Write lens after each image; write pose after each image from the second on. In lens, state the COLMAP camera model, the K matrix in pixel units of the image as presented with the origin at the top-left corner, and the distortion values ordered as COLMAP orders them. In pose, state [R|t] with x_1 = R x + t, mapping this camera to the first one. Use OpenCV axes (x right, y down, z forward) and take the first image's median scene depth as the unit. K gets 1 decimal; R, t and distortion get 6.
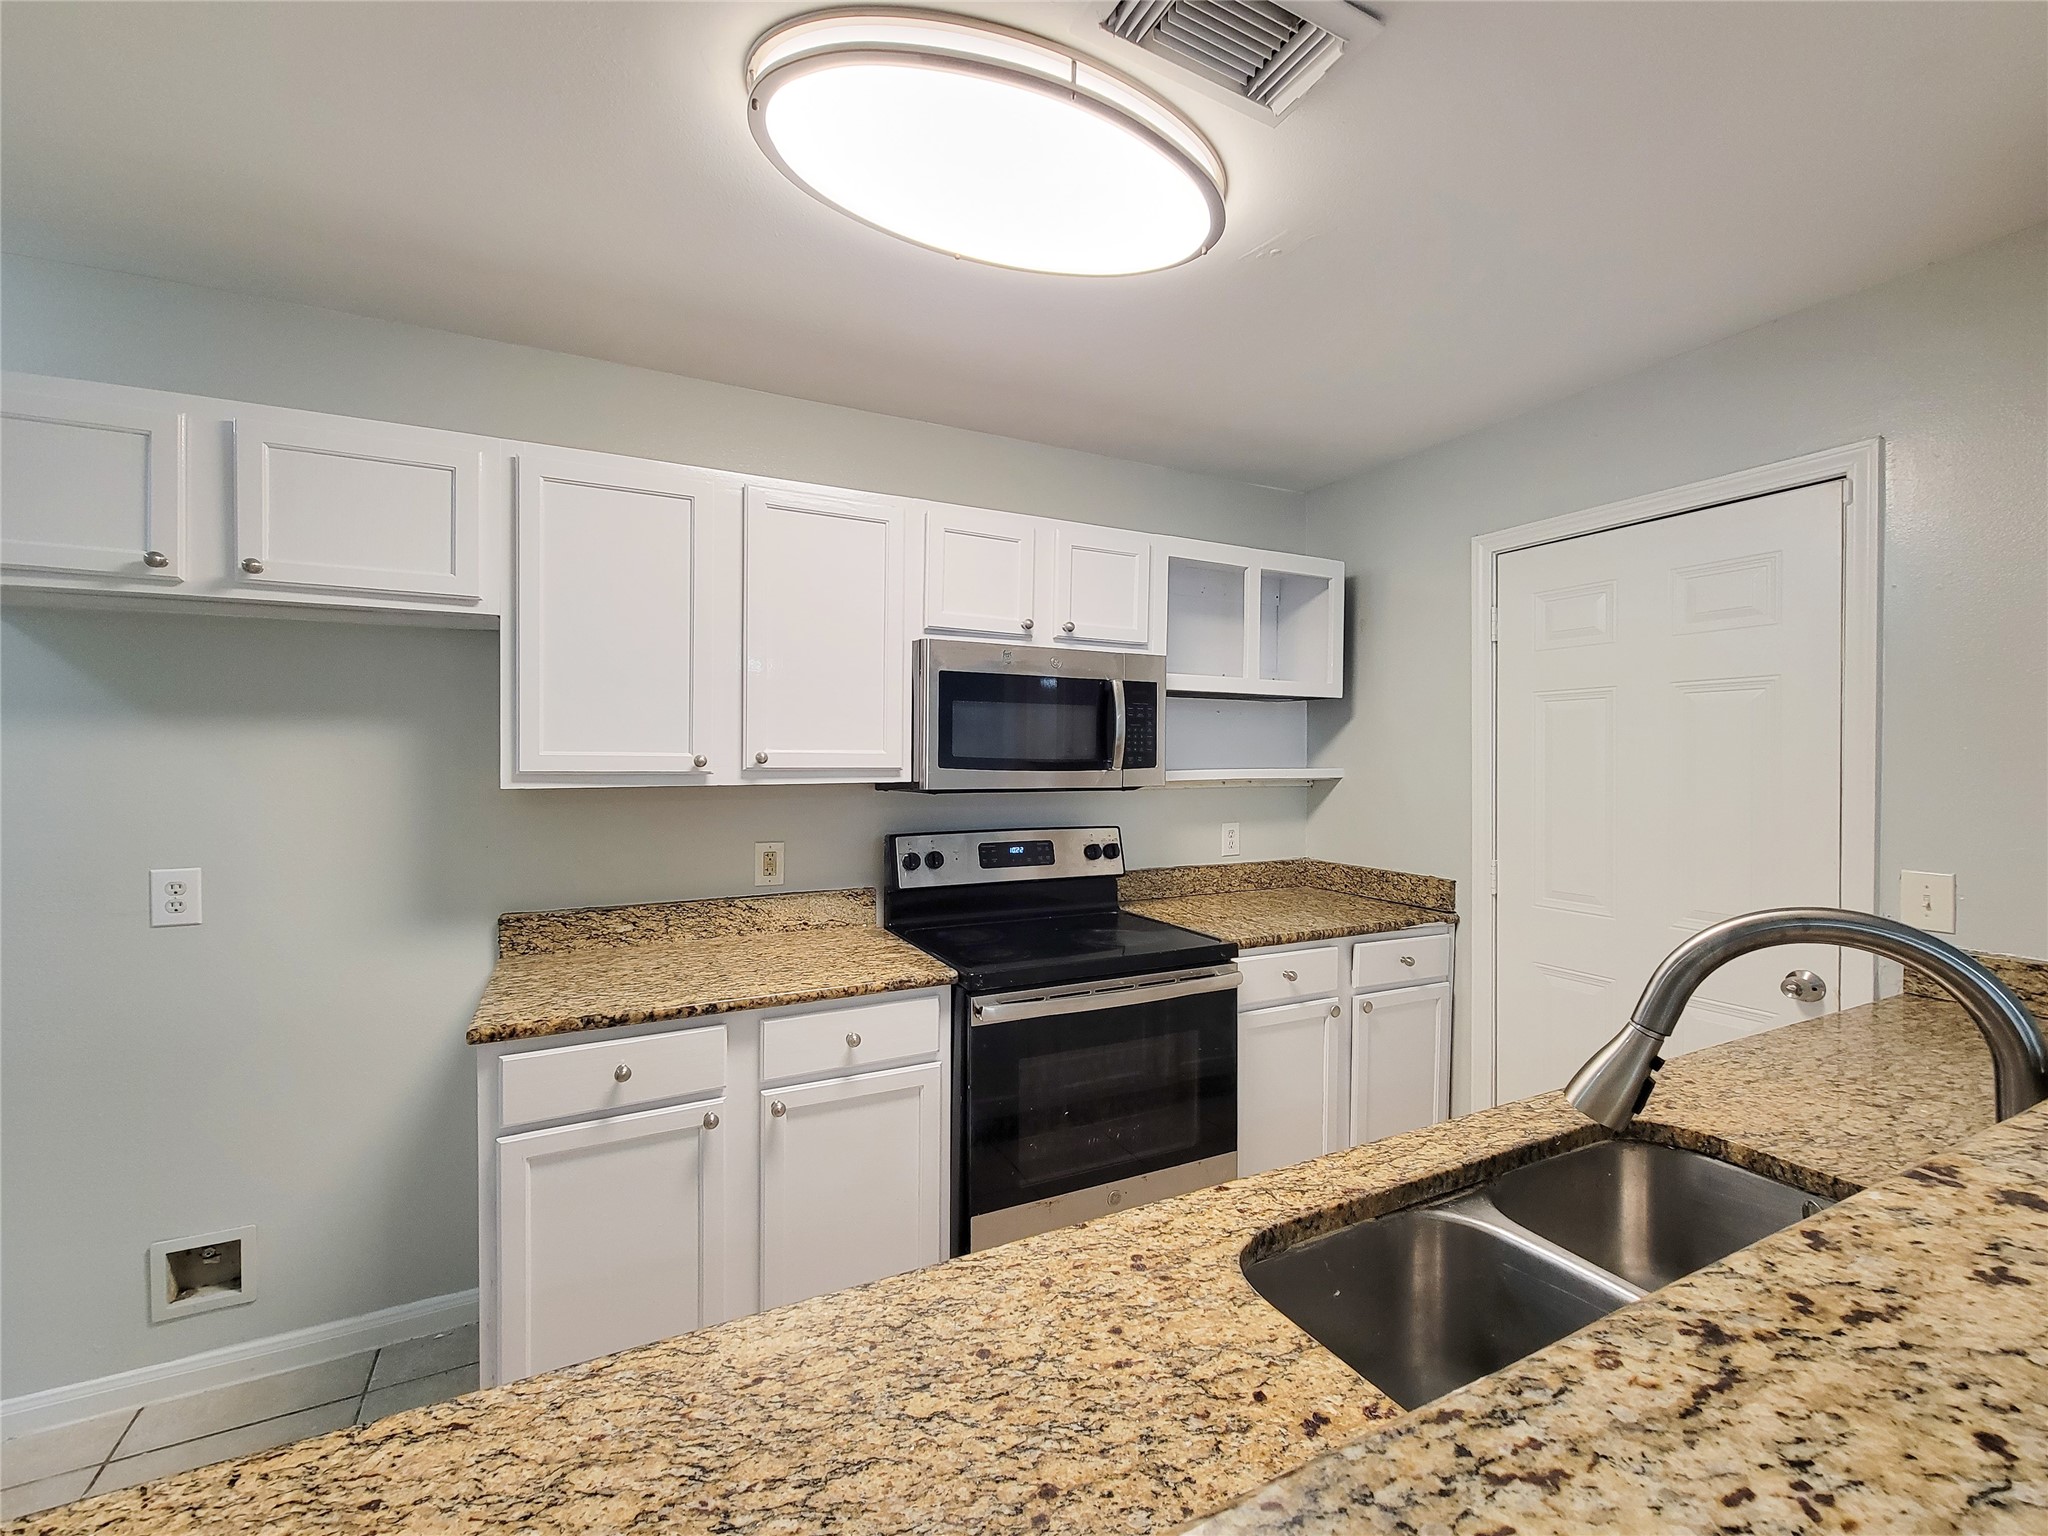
lens RADIAL K [[837.5, 0, 1024.0], [0, 837.5, 768.0], [0, 0, 1]] dist [0.001031, -0.000173]
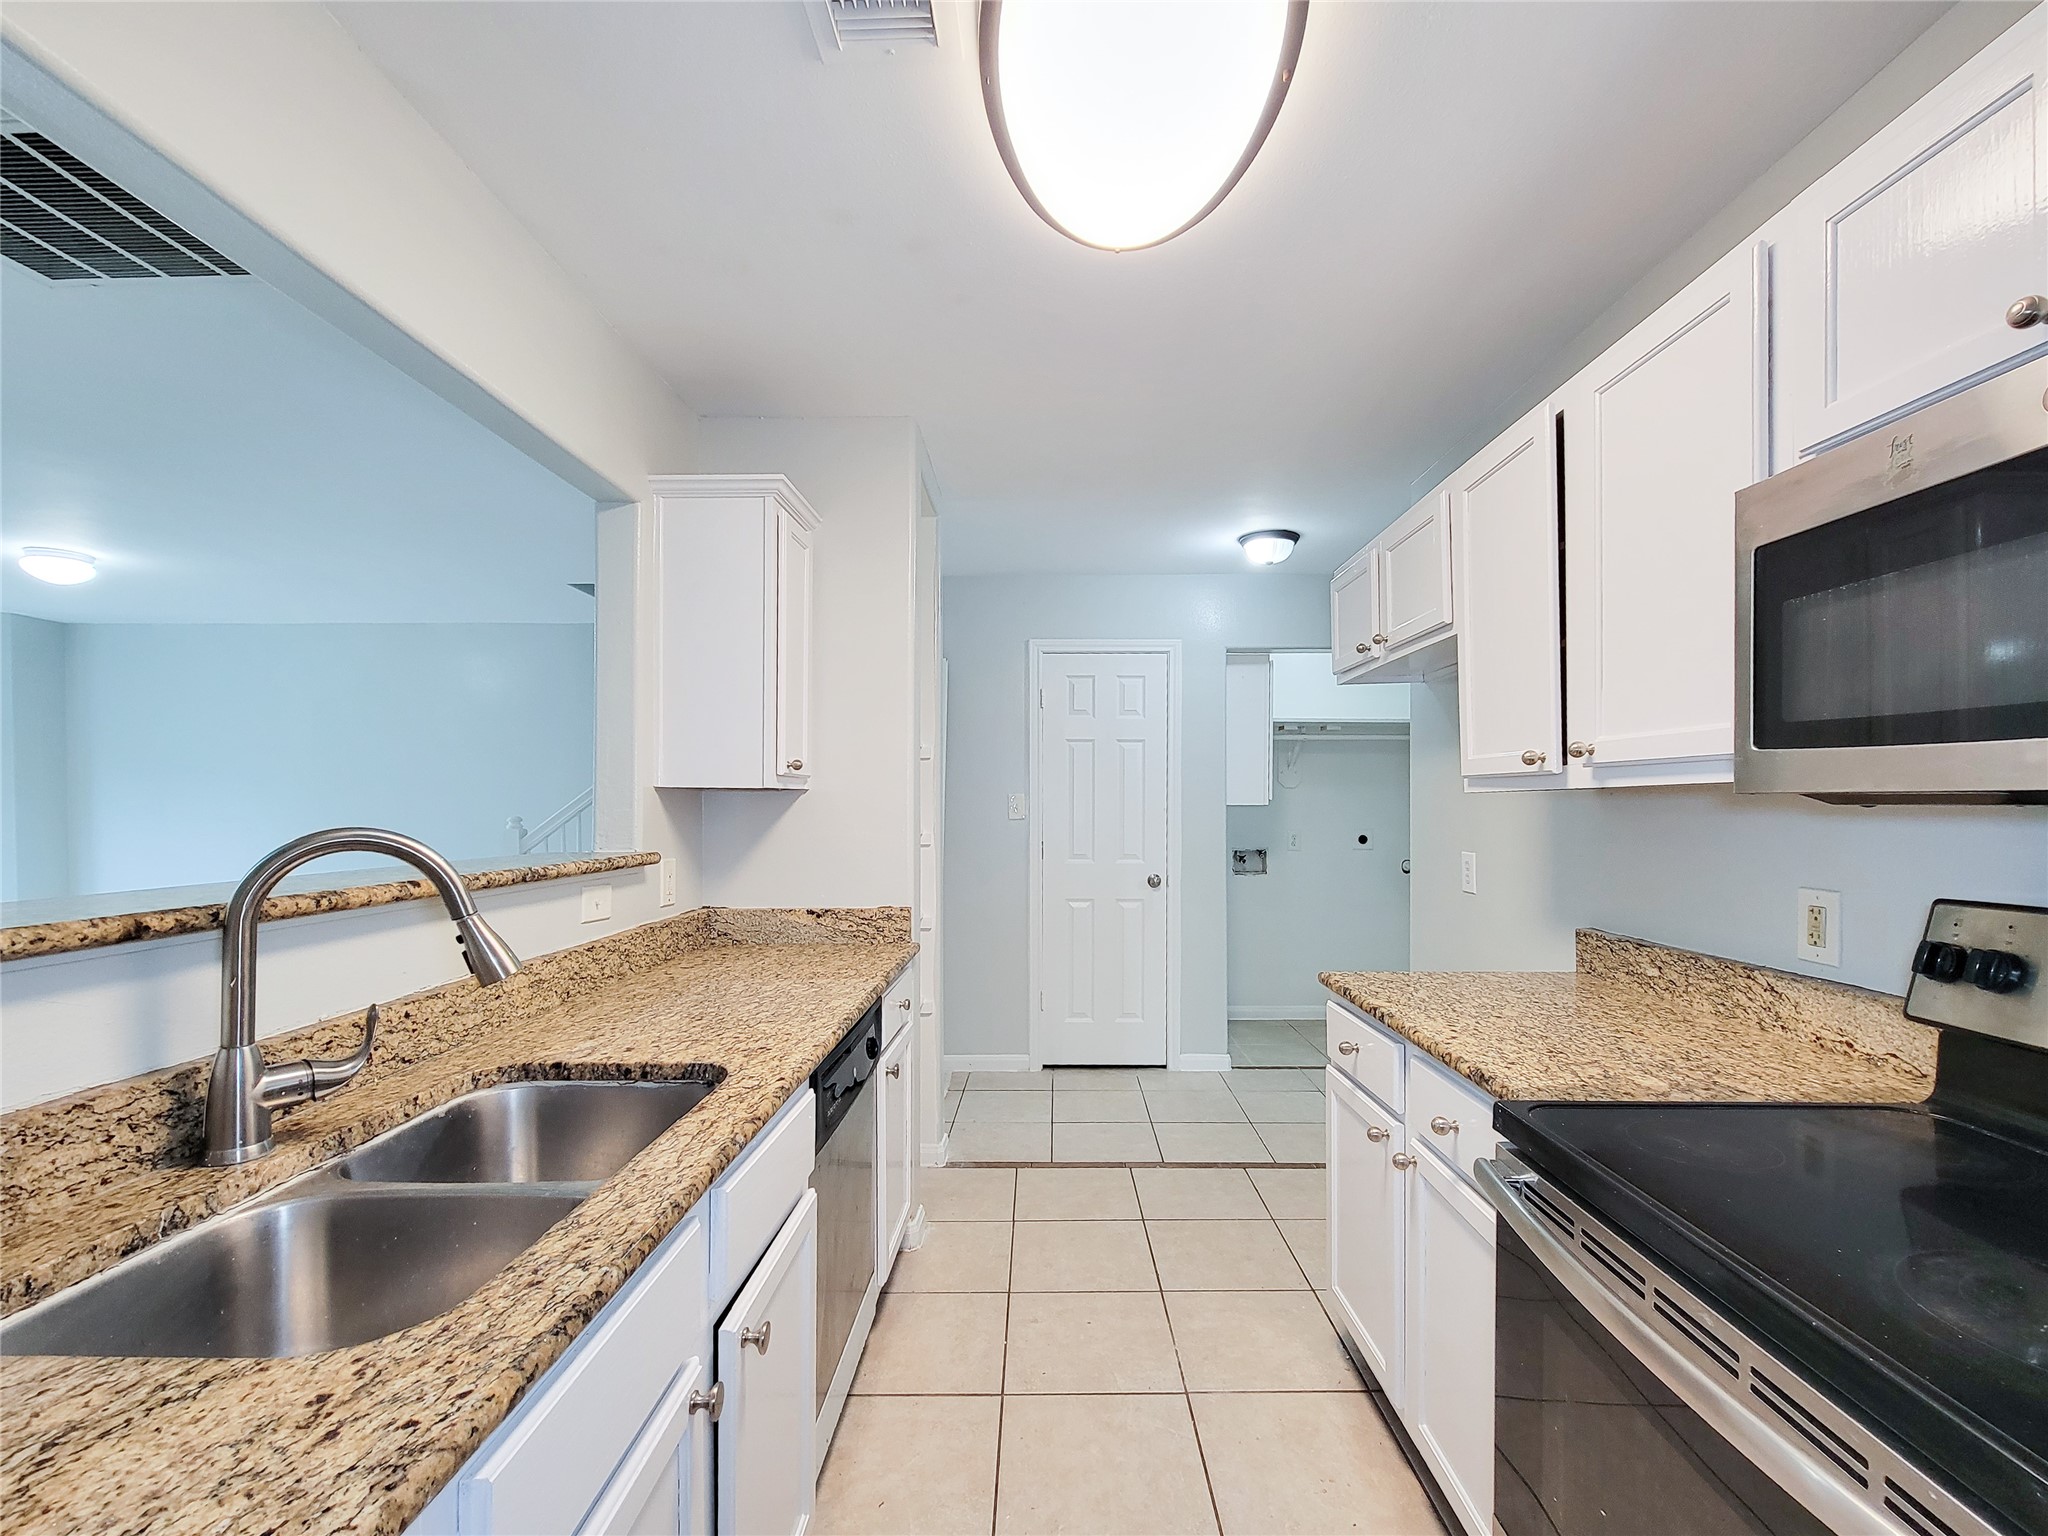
lens RADIAL K [[958.4, 0, 1052.0], [0, 958.4, 842.6], [0, 0, 1]] dist [0.000020, -0.000124]
pose [[-0.466186, 0.032681, -0.884083, 0.559732], [-0.008993, 0.999091, 0.041674, 0.033087], [0.884641, 0.027379, -0.465468, 0.861879]]
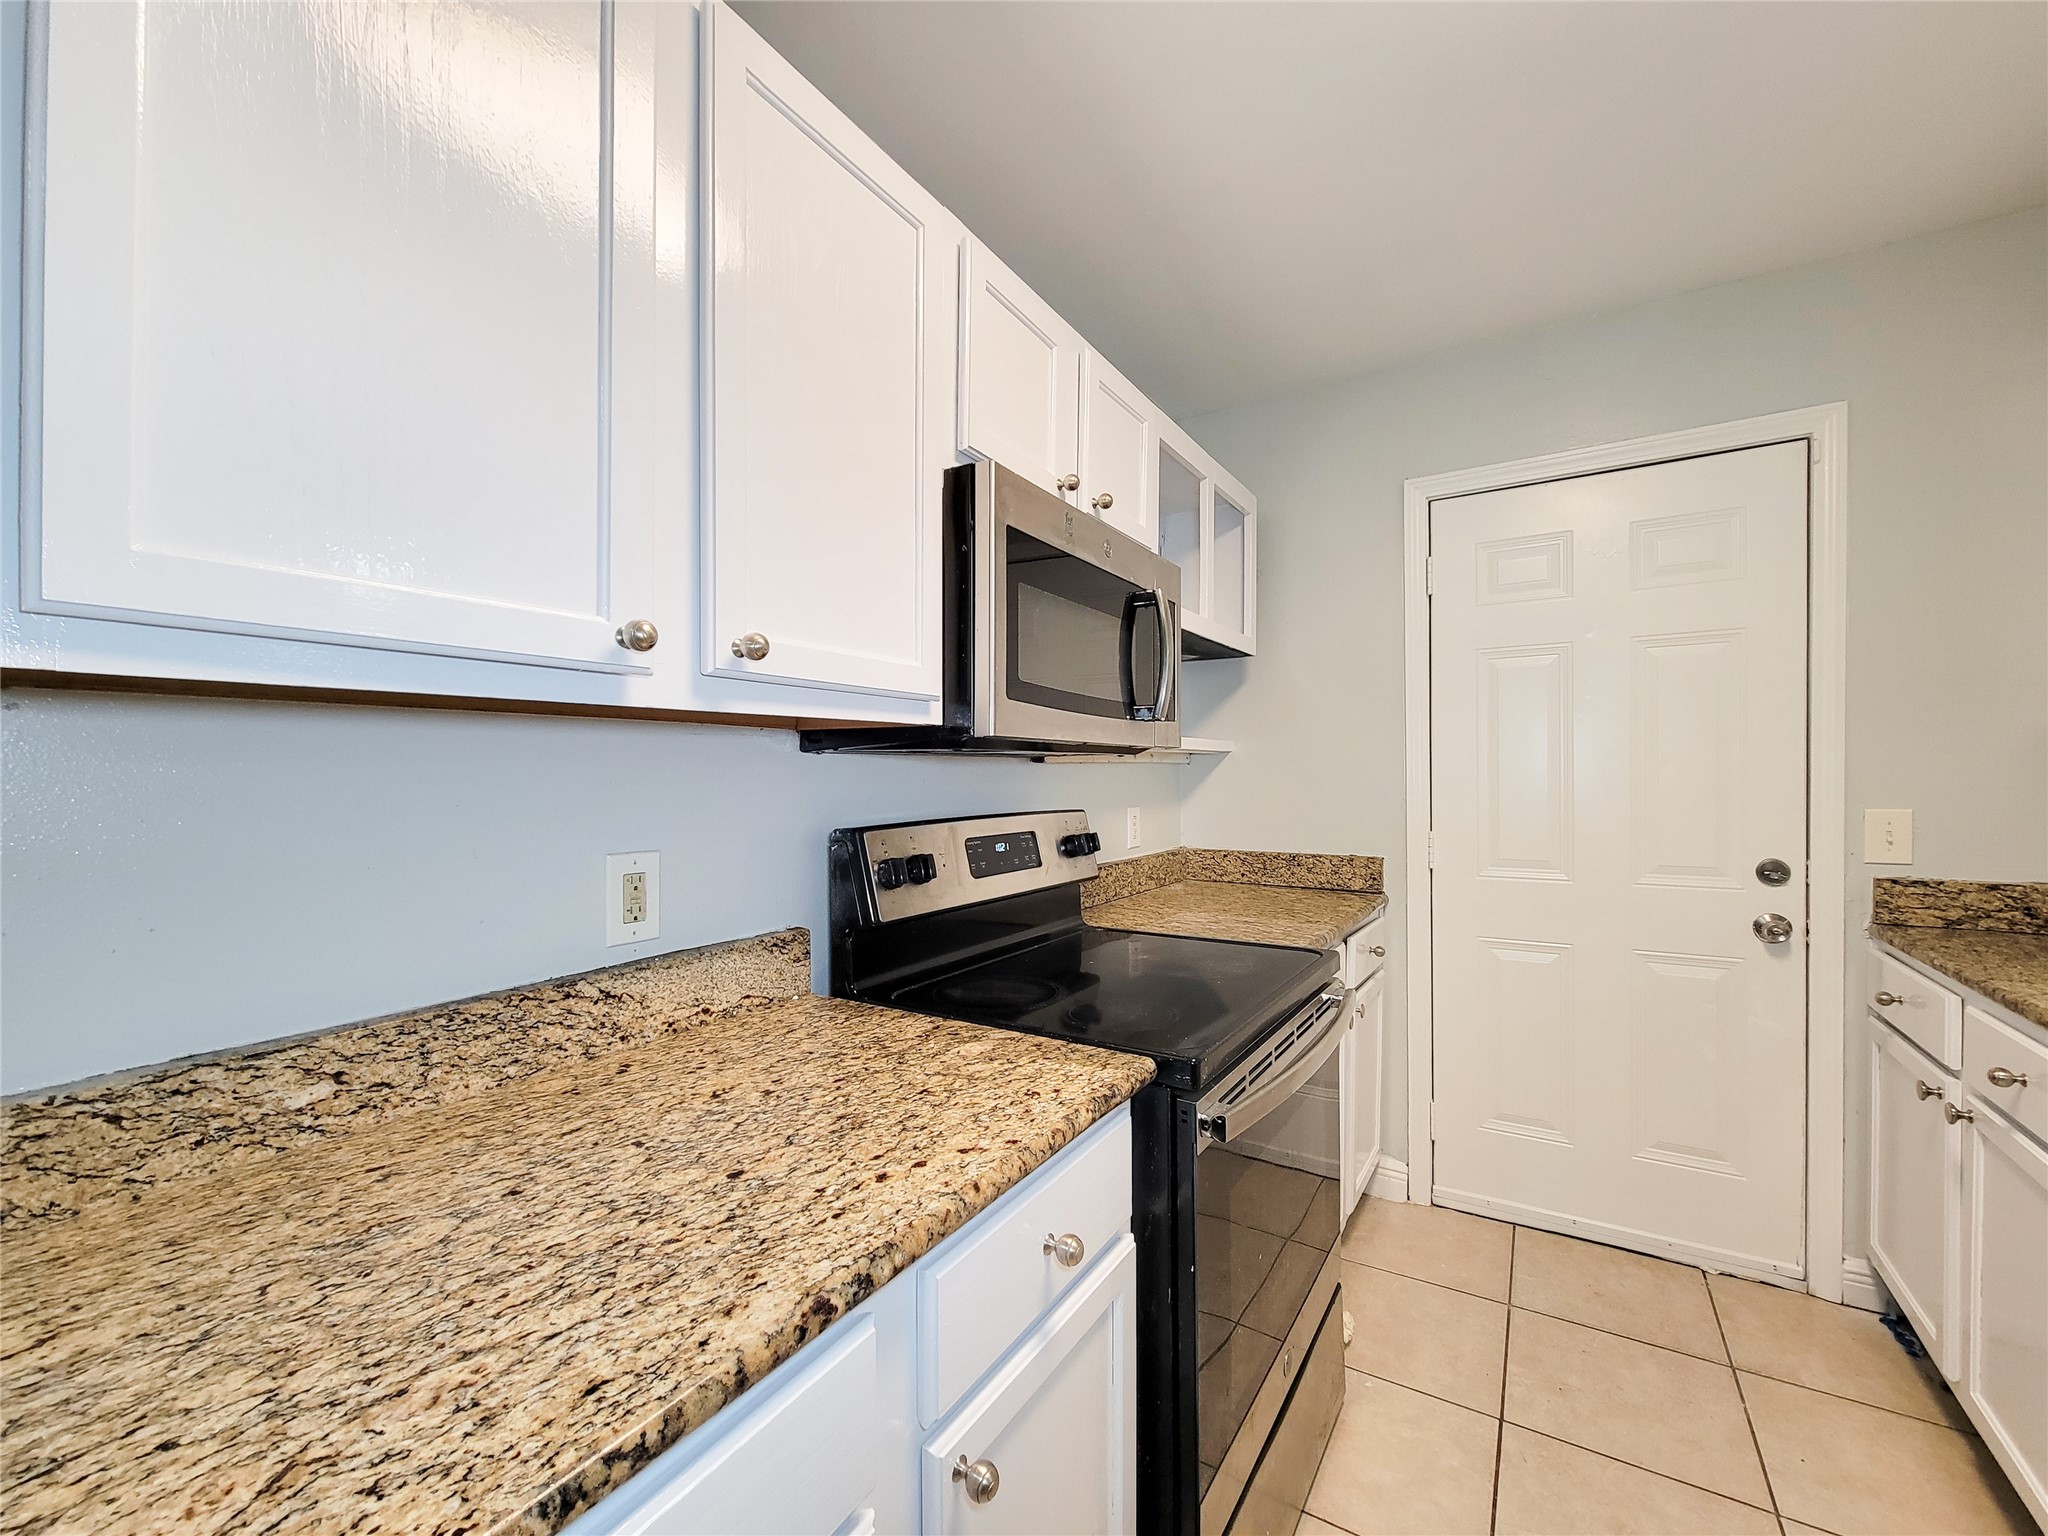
lens RADIAL K [[859.6, 0, 1017.9], [0, 859.6, 783.1], [0, 0, 1]] dist [0.001763, 0.000067]
pose [[0.872660, -0.019123, 0.487954, -0.362124], [0.018784, 0.999808, 0.005589, 0.051003], [-0.487967, 0.004289, 0.872852, 0.473640]]
